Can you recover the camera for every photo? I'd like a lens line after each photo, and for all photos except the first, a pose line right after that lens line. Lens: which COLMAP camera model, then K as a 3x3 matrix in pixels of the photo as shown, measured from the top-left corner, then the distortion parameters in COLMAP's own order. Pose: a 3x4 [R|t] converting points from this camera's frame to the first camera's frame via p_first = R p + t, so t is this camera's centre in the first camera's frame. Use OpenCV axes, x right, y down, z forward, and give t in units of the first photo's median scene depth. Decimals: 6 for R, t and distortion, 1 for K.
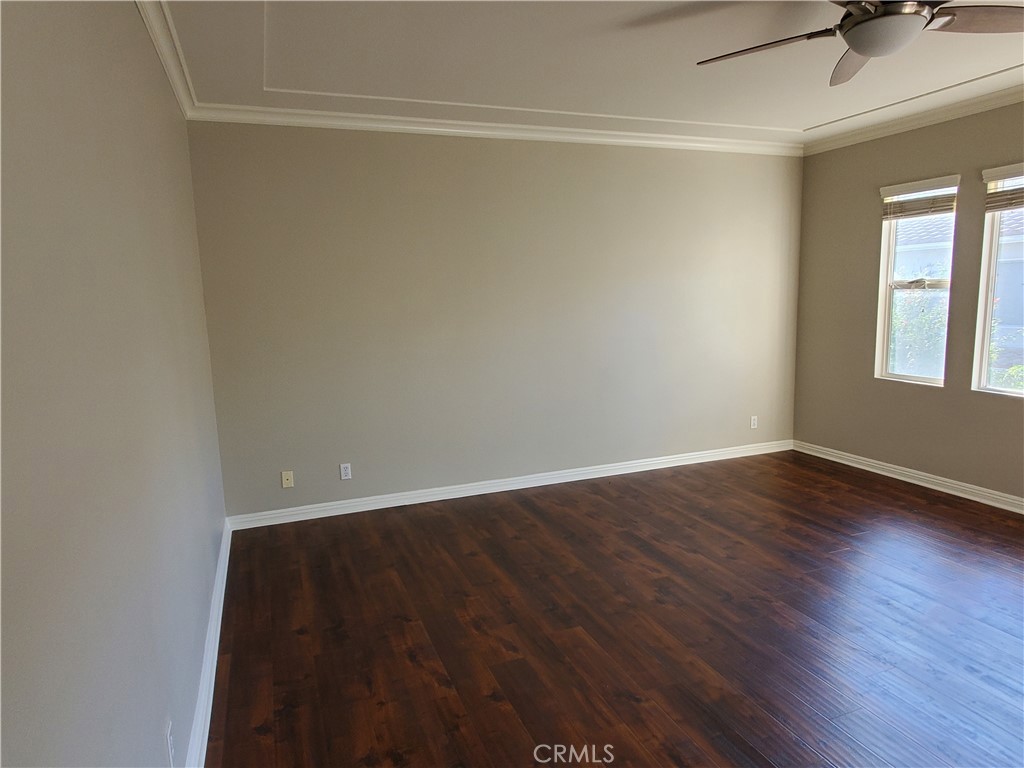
lens RADIAL K [[629.2, 0, 509.7], [0, 629.2, 388.0], [0, 0, 1]] dist [-0.015952, 0.005453]
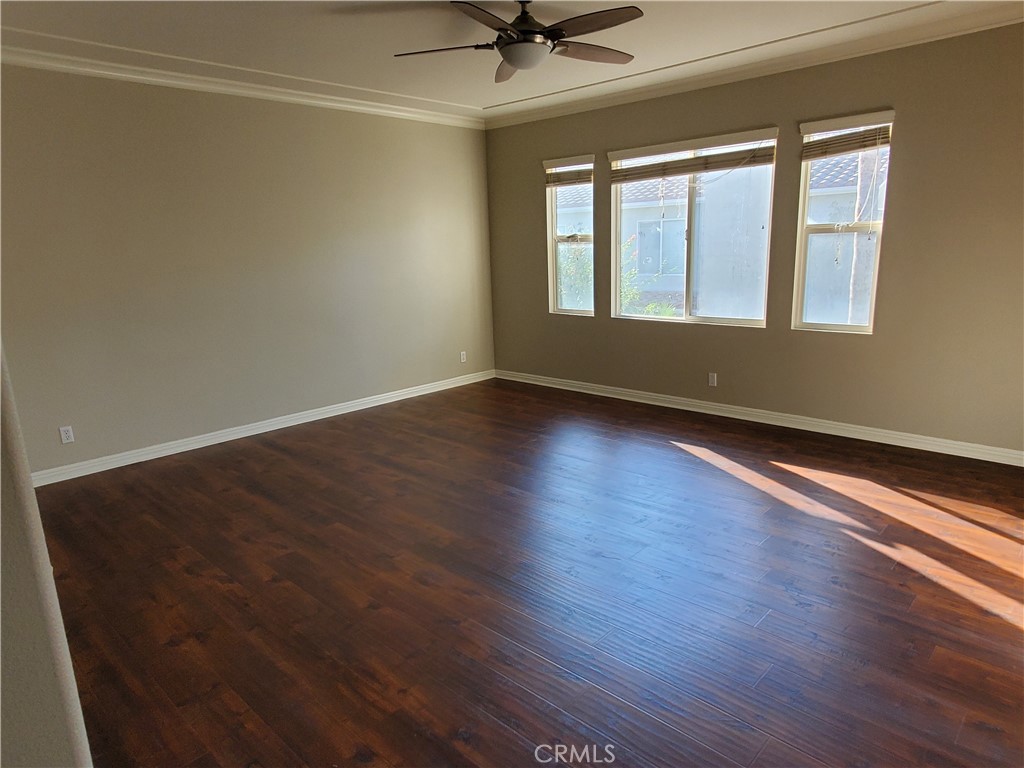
lens RADIAL K [[629.2, 0, 516.0], [0, 629.2, 385.4], [0, 0, 1]] dist [-0.015952, 0.005453]
pose [[0.897278, -0.096271, 0.430841, -0.051577], [0.069754, 0.994590, 0.076968, 0.033490], [-0.435920, -0.039009, 0.899139, -0.154418]]
